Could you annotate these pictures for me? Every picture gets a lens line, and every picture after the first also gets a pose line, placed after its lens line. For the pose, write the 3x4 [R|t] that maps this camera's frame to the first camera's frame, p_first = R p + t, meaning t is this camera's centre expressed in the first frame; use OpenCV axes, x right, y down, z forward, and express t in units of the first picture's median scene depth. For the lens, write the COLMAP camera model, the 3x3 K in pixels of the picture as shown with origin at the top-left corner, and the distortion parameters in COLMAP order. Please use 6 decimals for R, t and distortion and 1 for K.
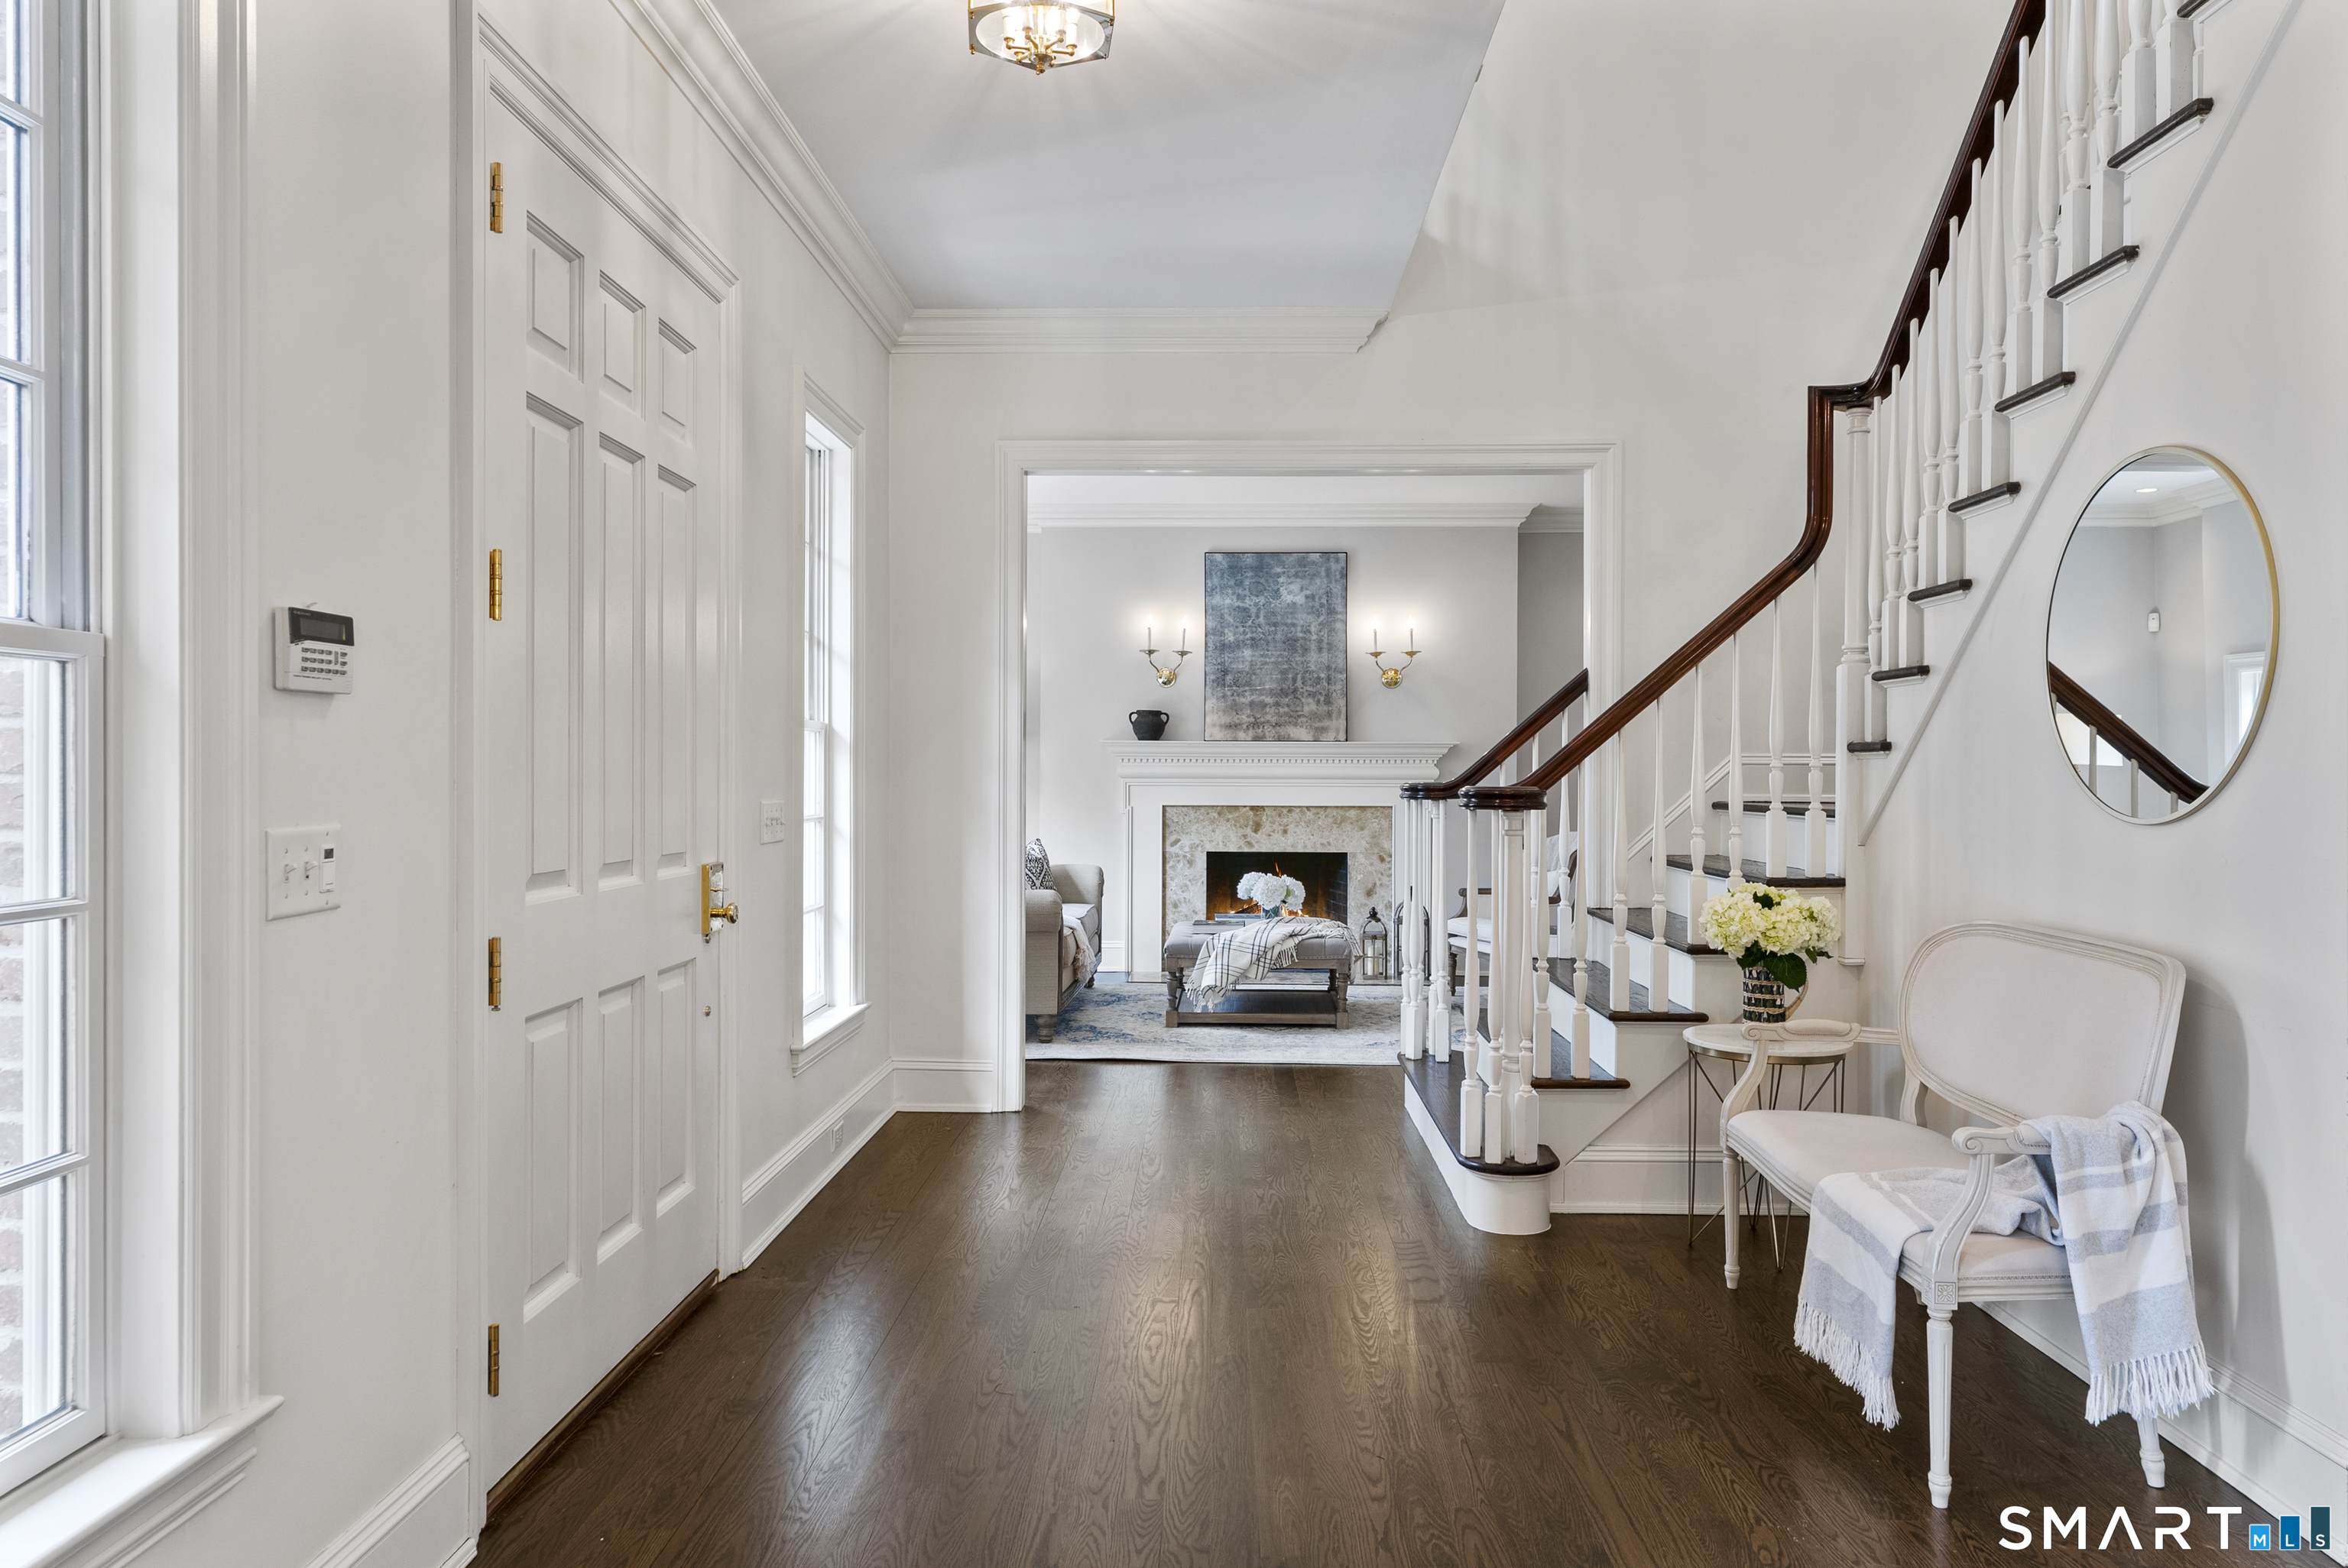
lens RADIAL K [[1413.2, 0, 1184.3], [0, 1413.2, 773.4], [0, 0, 1]] dist [0.001361, 0.000082]
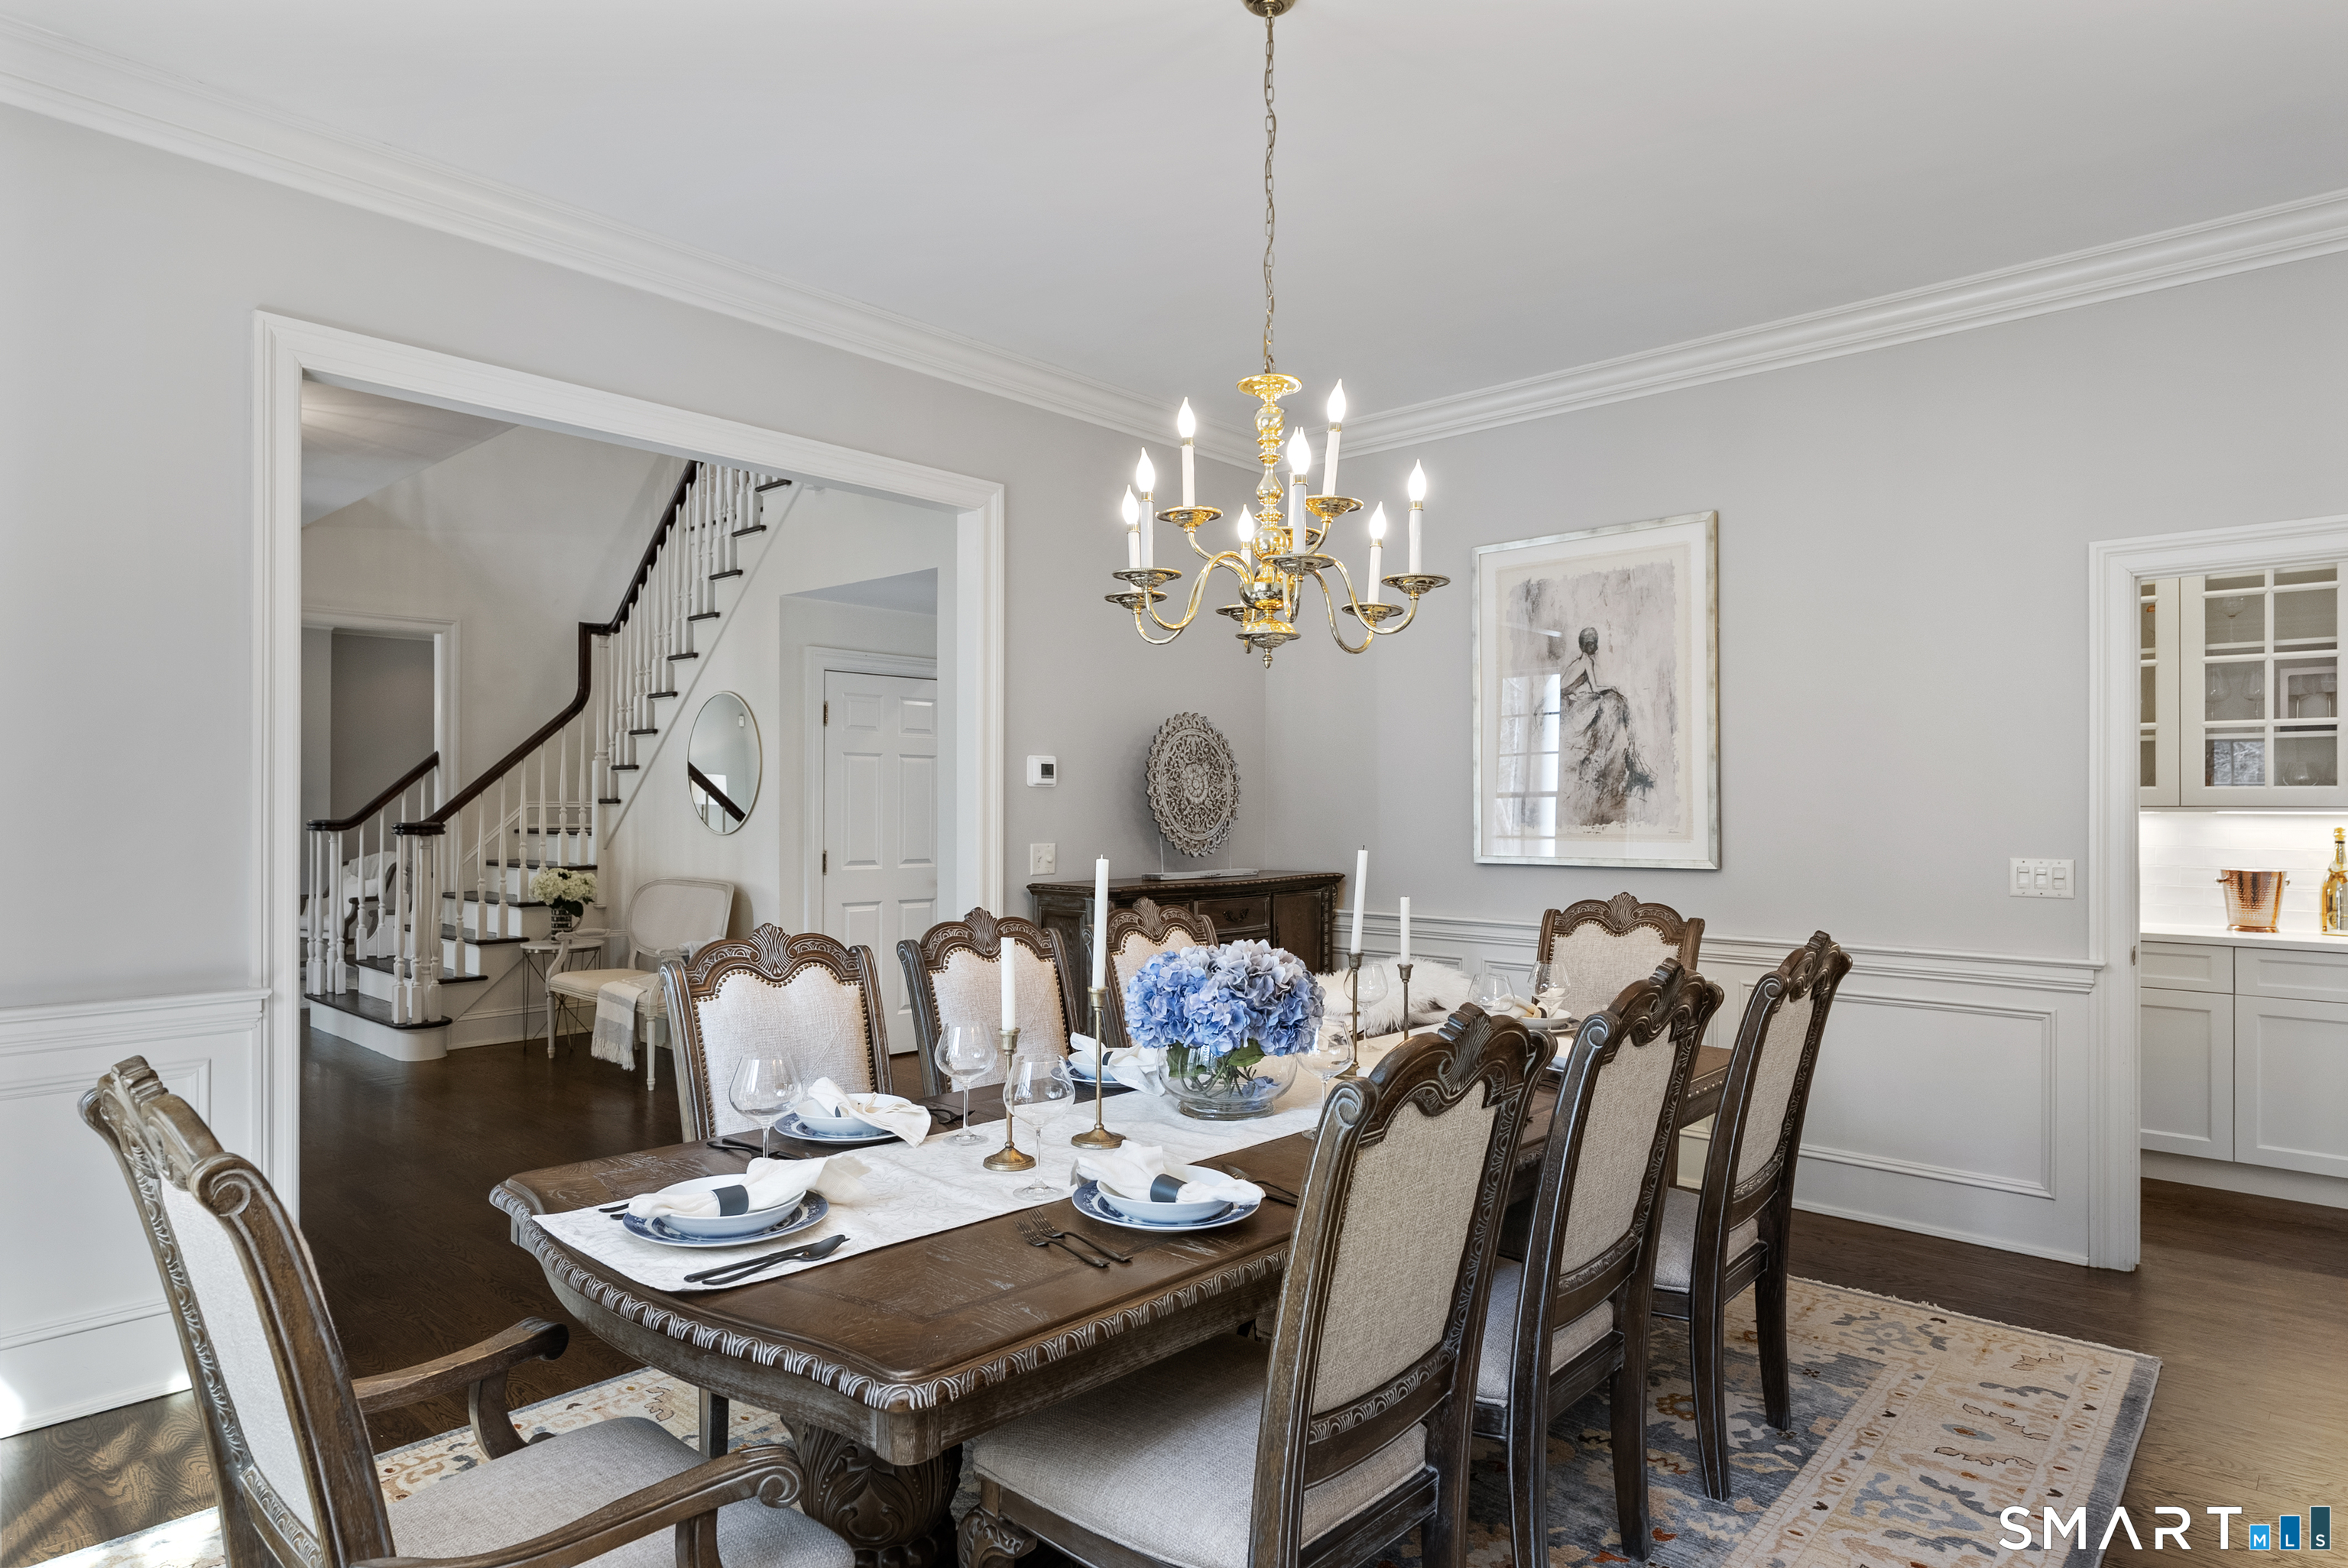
lens RADIAL K [[1319.7, 0, 1182.3], [0, 1319.7, 790.8], [0, 0, 1]] dist [0.006457, 0.000630]
pose [[0.616193, 0.004203, 0.787584, -0.526868], [0.003242, 0.999964, -0.007873, -0.015863], [-0.787588, 0.007405, 0.616157, -0.860561]]
